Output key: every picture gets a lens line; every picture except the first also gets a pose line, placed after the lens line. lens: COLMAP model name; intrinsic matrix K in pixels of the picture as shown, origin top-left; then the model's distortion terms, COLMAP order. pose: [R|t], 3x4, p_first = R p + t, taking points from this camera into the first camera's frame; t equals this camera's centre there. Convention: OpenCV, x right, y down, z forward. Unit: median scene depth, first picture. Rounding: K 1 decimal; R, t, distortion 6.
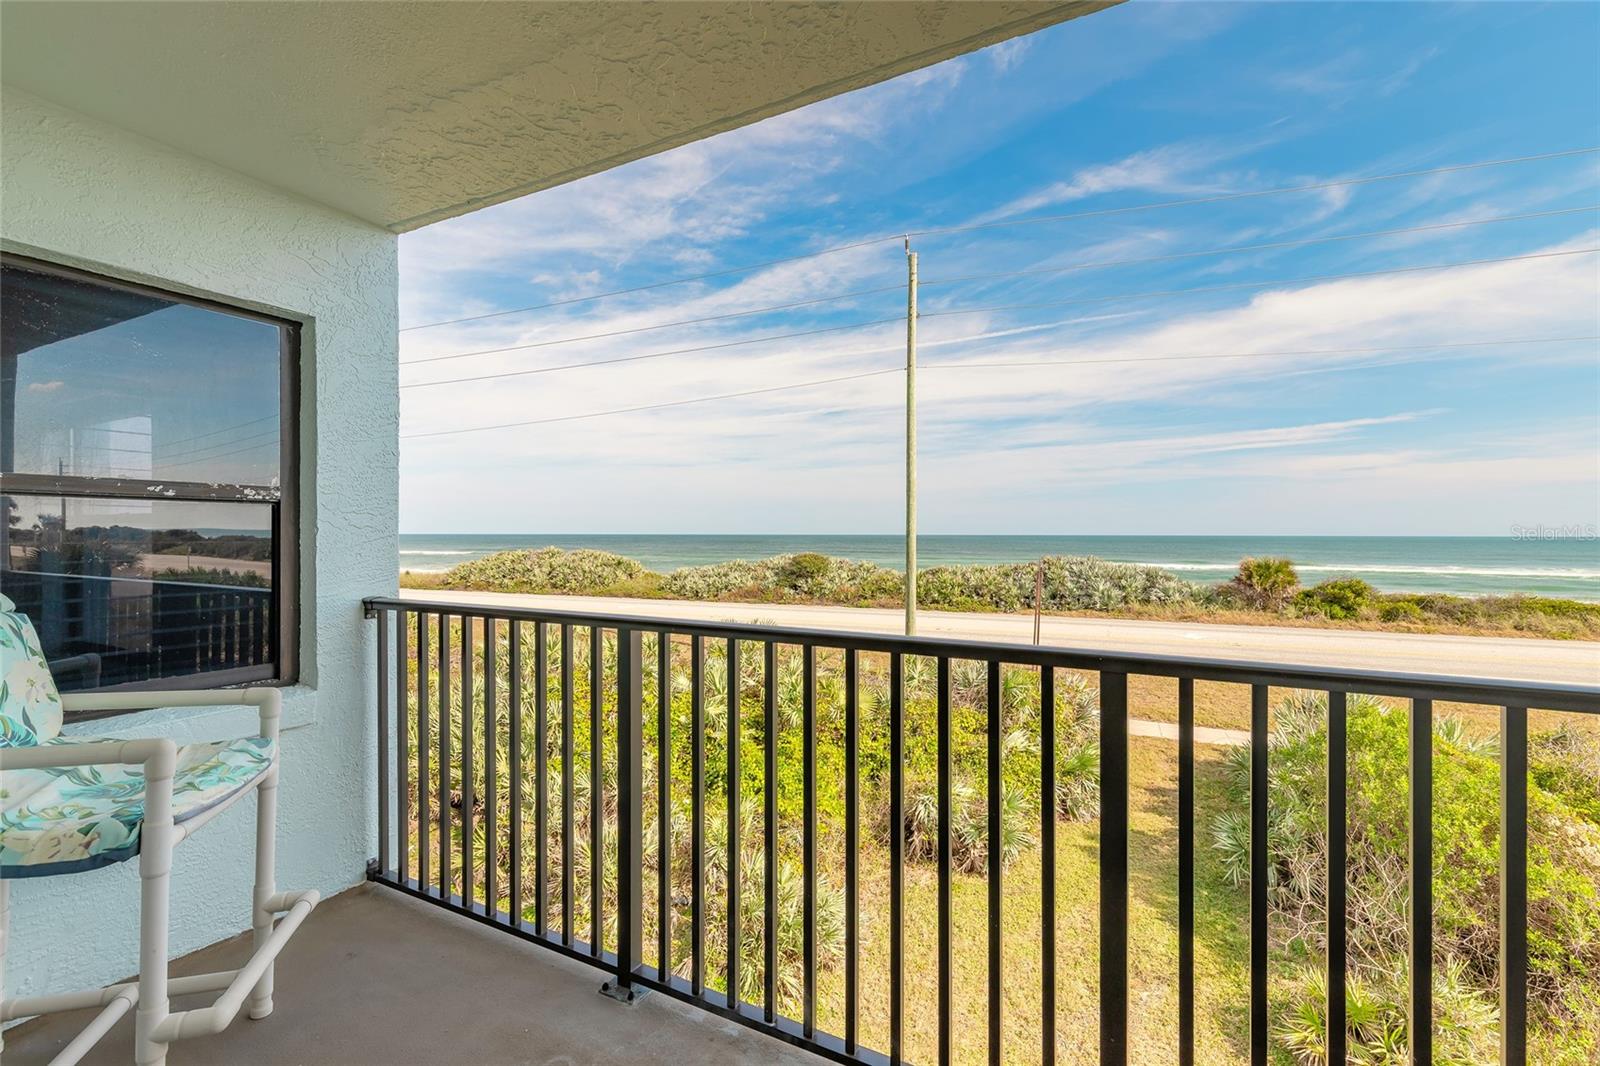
lens RADIAL K [[719.8, 0, 797.3], [0, 719.8, 538.3], [0, 0, 1]] dist [0.006737, -0.000956]
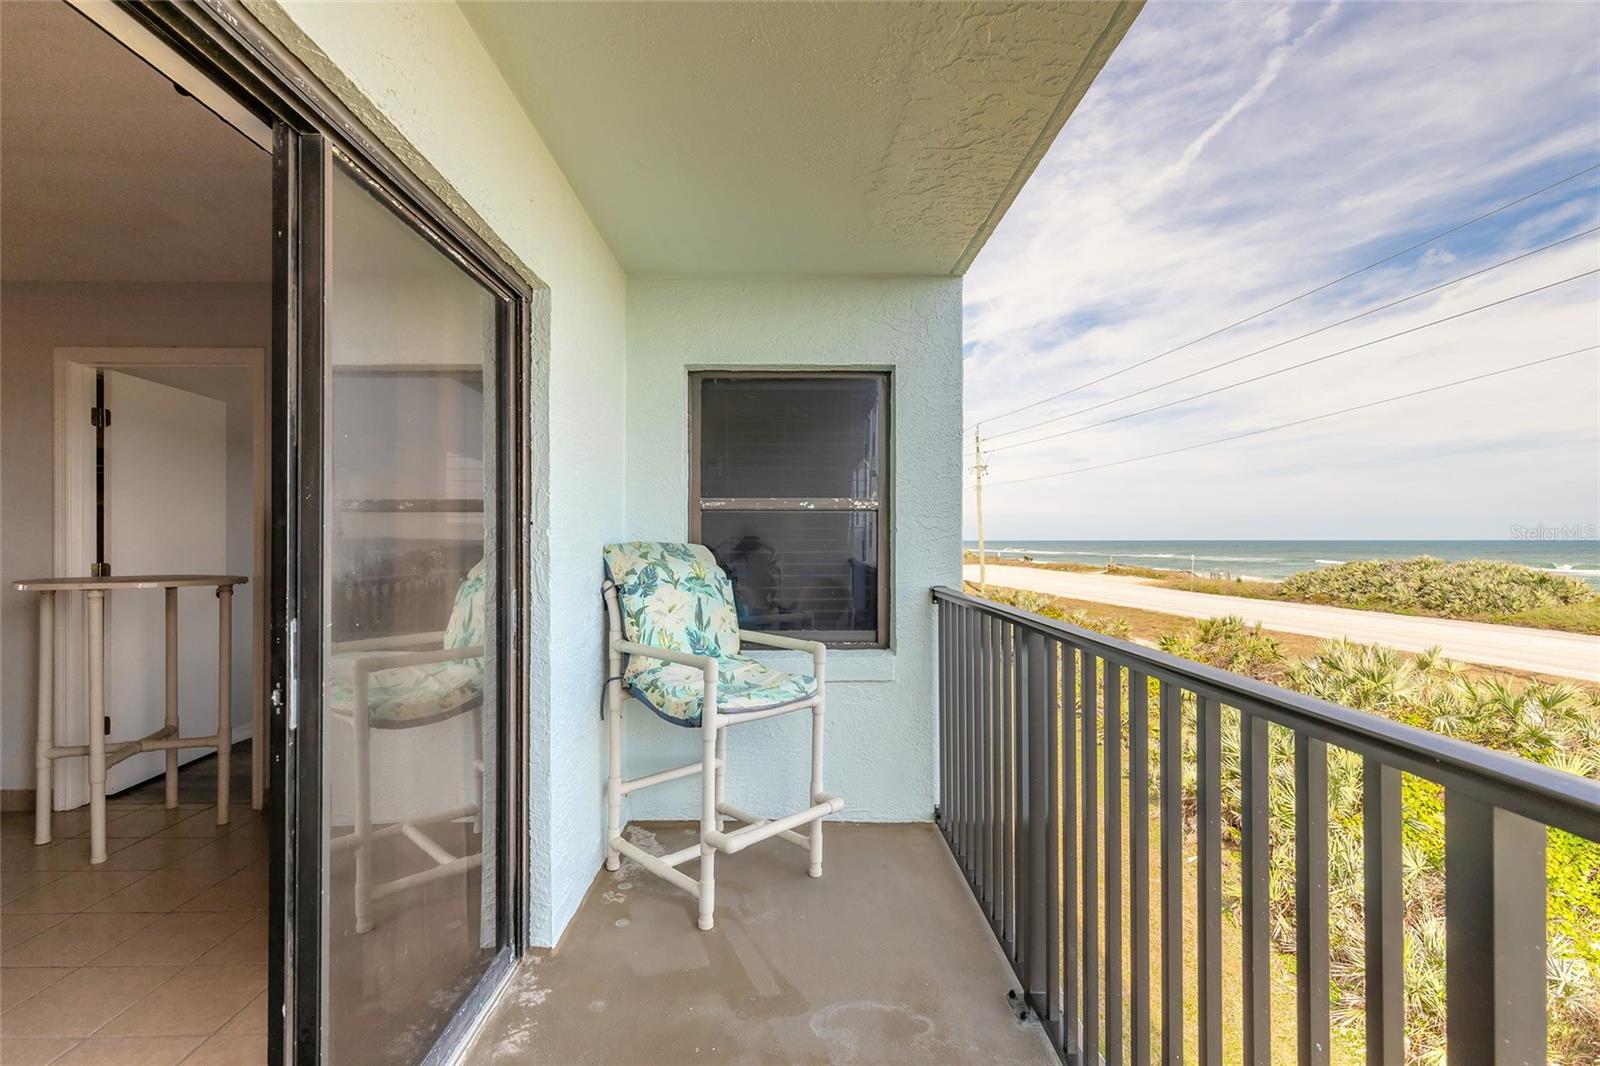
lens RADIAL K [[725.3, 0, 794.1], [0, 725.3, 538.6], [0, 0, 1]] dist [0.002298, 0.000124]
pose [[0.484513, -0.003897, -0.874775, 0.345702], [-0.003601, 0.999973, -0.006449, 0.010862], [0.874777, 0.006275, 0.484486, 0.203010]]
